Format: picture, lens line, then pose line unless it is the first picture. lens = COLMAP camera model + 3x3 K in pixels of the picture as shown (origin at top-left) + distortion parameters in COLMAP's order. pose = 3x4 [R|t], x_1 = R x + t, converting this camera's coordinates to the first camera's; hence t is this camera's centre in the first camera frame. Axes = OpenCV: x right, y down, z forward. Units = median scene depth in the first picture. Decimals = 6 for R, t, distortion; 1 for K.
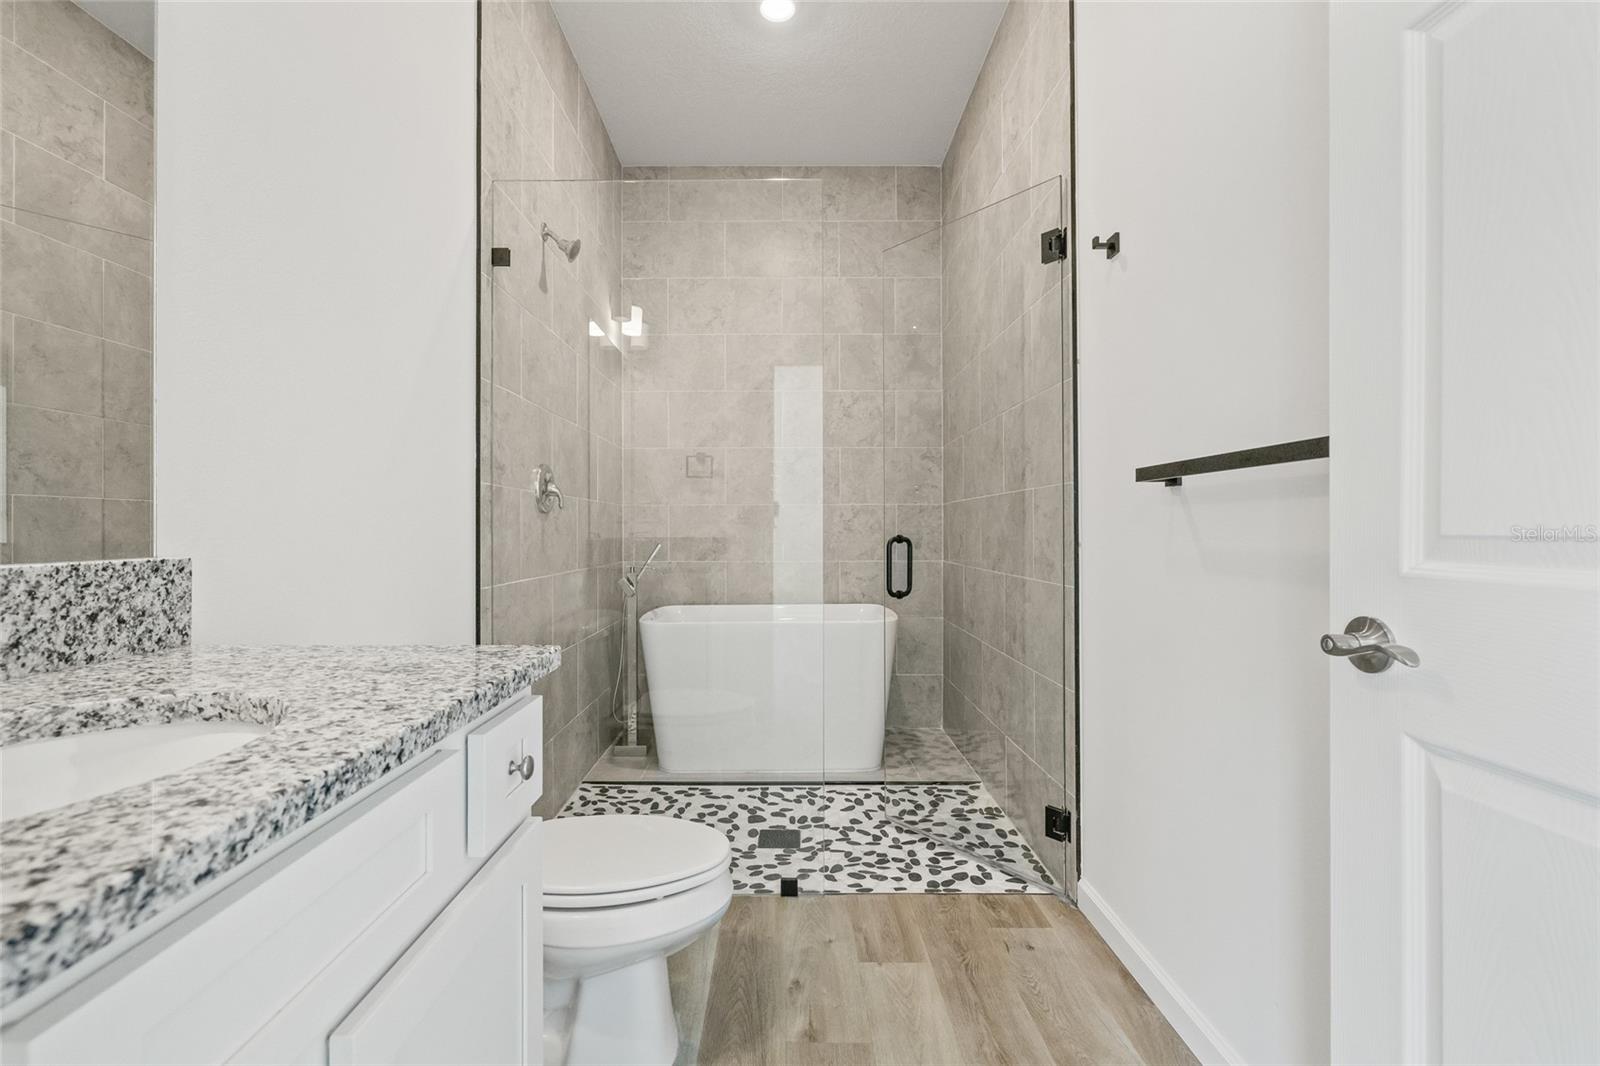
lens RADIAL K [[674.3, 0, 797.3], [0, 674.3, 527.9], [0, 0, 1]] dist [-0.000867, 0.000381]
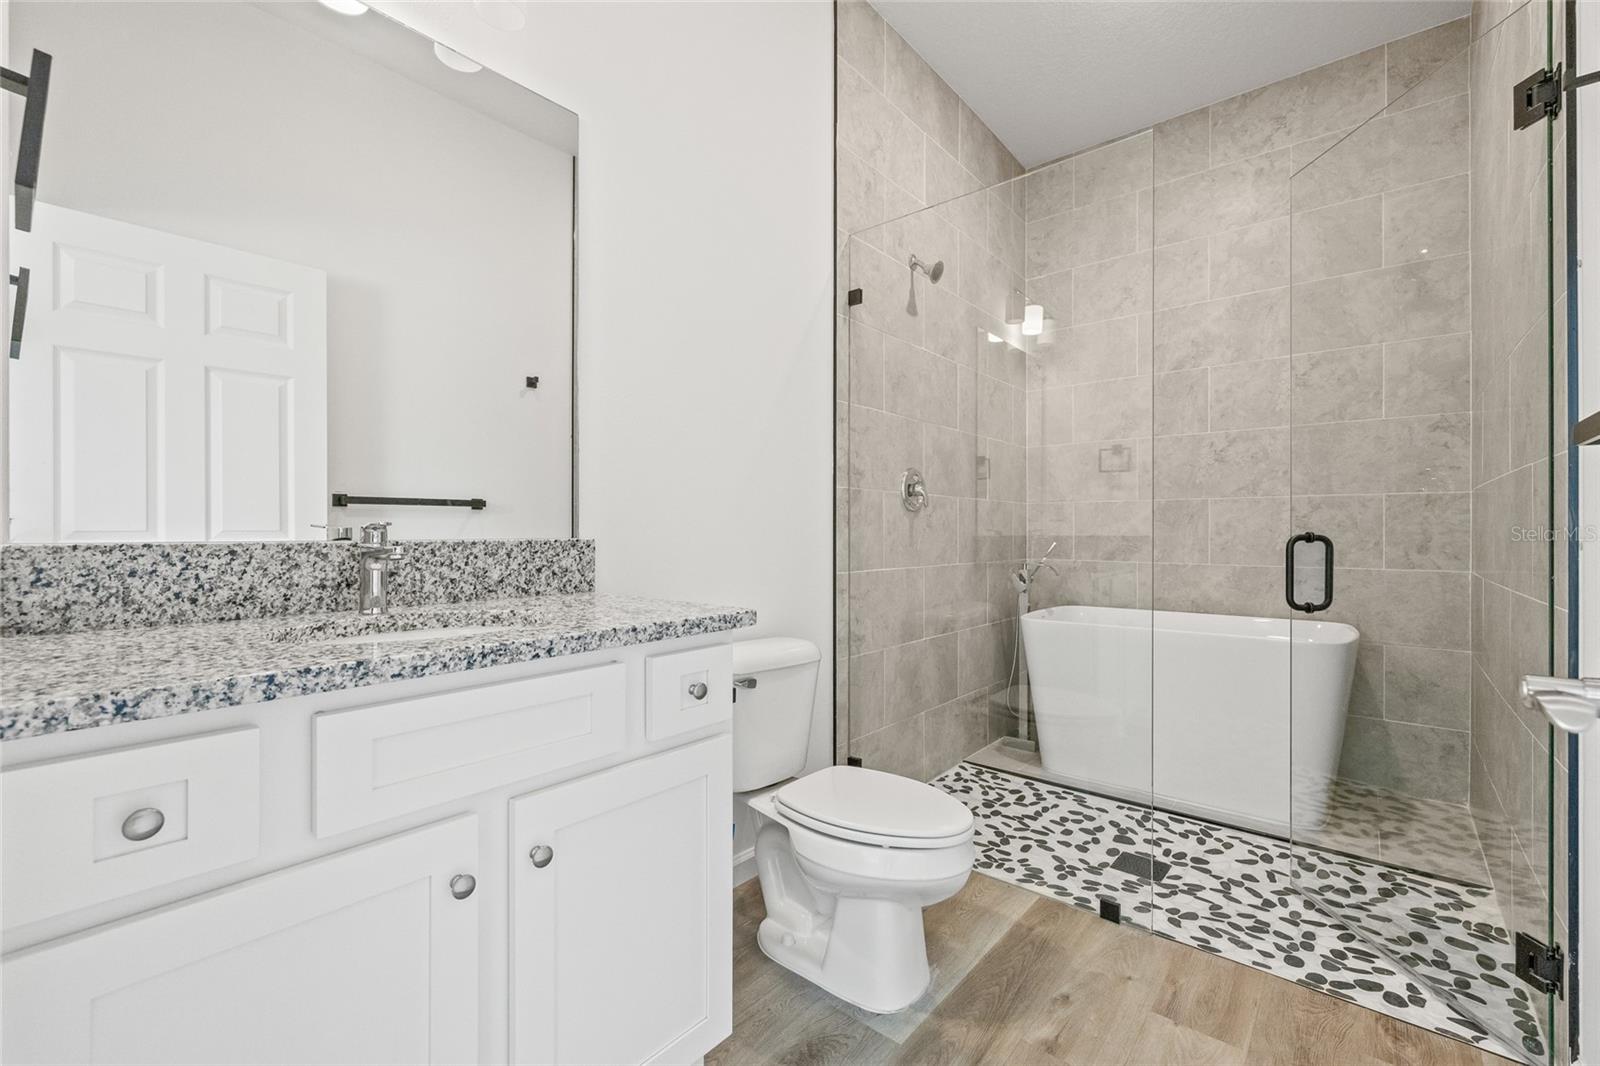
lens RADIAL K [[674.3, 0, 824.5], [0, 674.3, 533.9], [0, 0, 1]] dist [-0.000867, 0.000381]
pose [[0.771633, 0.005220, -0.636046, 0.215943], [-0.000917, 0.999974, 0.007094, 0.007301], [0.636067, -0.004891, 0.771618, 0.031027]]
